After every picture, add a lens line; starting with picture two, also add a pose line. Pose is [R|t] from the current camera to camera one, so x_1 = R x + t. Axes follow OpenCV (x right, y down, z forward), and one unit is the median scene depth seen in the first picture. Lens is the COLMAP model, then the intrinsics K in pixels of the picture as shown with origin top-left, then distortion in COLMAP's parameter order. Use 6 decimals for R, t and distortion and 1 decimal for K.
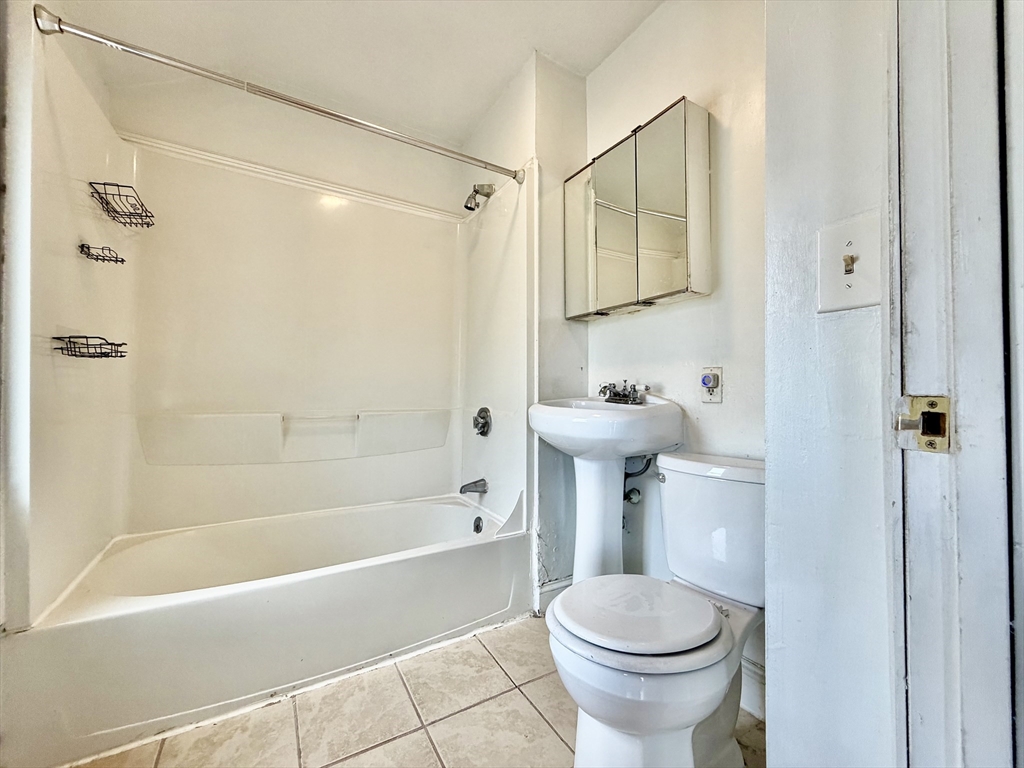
lens RADIAL K [[406.9, 0, 510.9], [0, 406.9, 382.8], [0, 0, 1]] dist [0.000550, -0.000120]
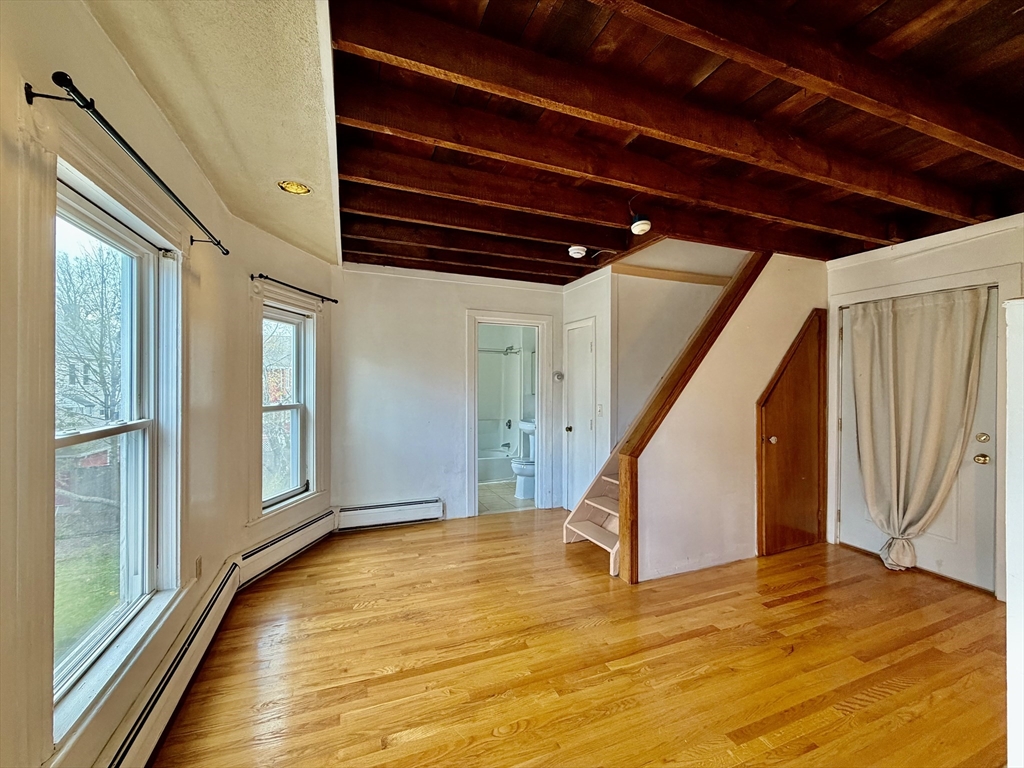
lens RADIAL K [[407.7, 0, 510.0], [0, 407.7, 385.5], [0, 0, 1]] dist [0.001620, -0.000078]
pose [[0.987634, 0.007193, -0.156611, 0.519913], [-0.005079, 0.999891, 0.013892, -0.297833], [0.156694, -0.012925, 0.987563, -2.537612]]
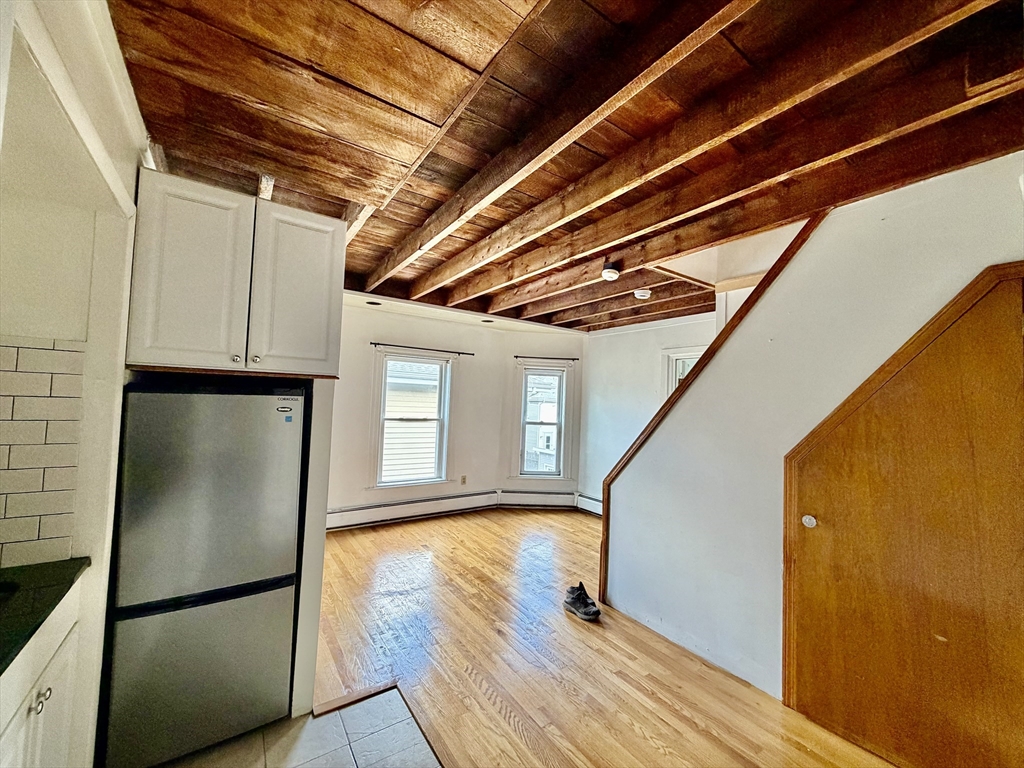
lens RADIAL K [[407.7, 0, 510.0], [0, 407.7, 385.5], [0, 0, 1]] dist [0.001620, -0.000078]
pose [[0.072952, -0.040103, -0.996529, 2.651873], [-0.029489, 0.998668, -0.042347, -0.329602], [0.996899, 0.032476, 0.071672, -1.328034]]
